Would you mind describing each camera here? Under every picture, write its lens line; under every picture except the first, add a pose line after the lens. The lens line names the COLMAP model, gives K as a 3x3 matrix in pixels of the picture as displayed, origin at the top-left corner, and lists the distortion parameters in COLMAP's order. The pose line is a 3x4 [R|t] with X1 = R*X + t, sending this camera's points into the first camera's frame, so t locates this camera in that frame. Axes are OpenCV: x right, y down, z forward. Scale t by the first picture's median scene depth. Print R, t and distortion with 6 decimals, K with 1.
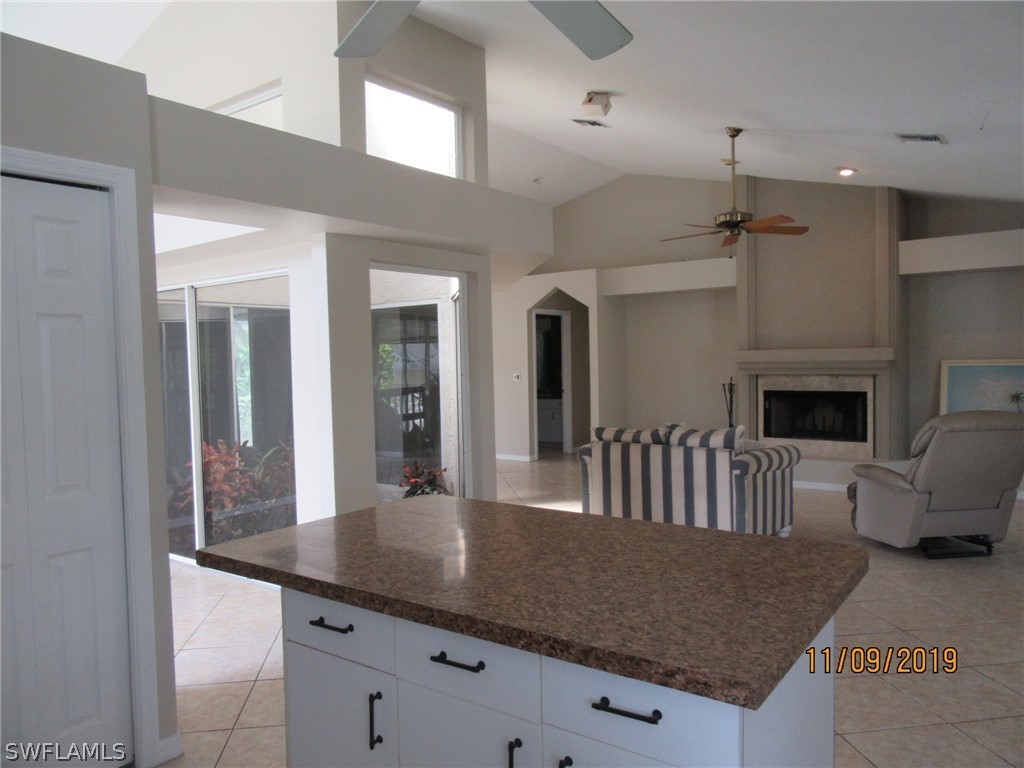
lens RADIAL K [[753.9, 0, 511.0], [0, 753.9, 385.4], [0, 0, 1]] dist [-0.013582, 0.008896]
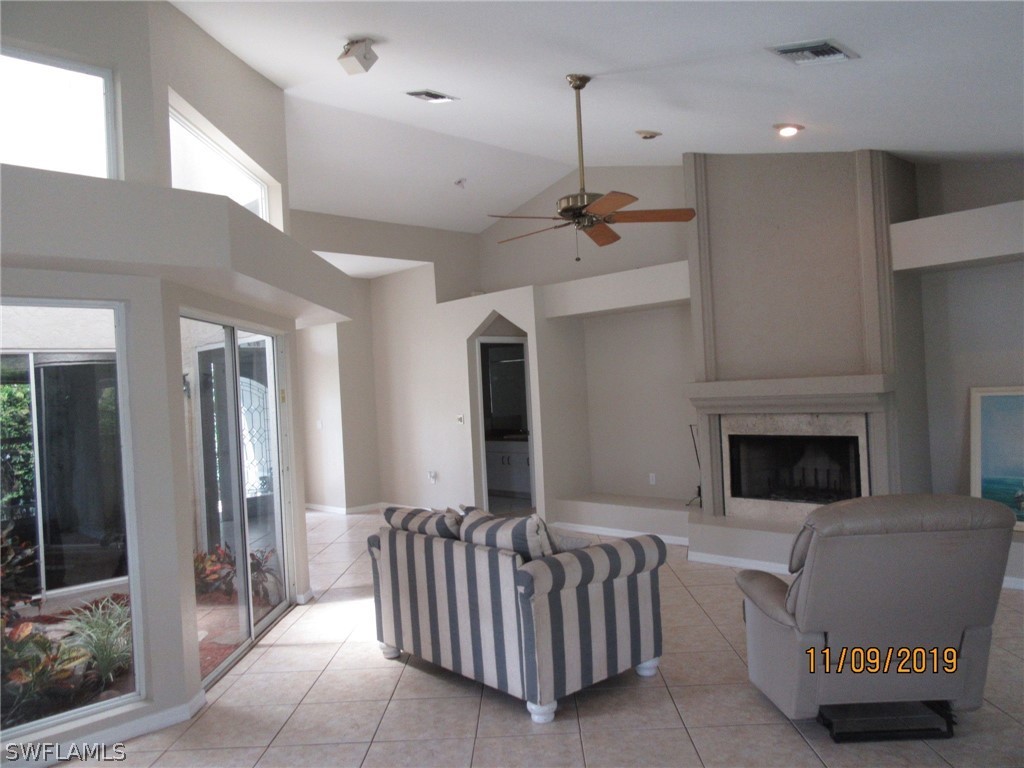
lens RADIAL K [[764.7, 0, 513.1], [0, 764.7, 384.8], [0, 0, 1]] dist [-0.011664, 0.007790]
pose [[0.987499, -0.032131, -0.154317, 0.264966], [0.027045, 0.999023, -0.034949, -0.024366], [0.155289, 0.030339, 0.987403, 0.232274]]
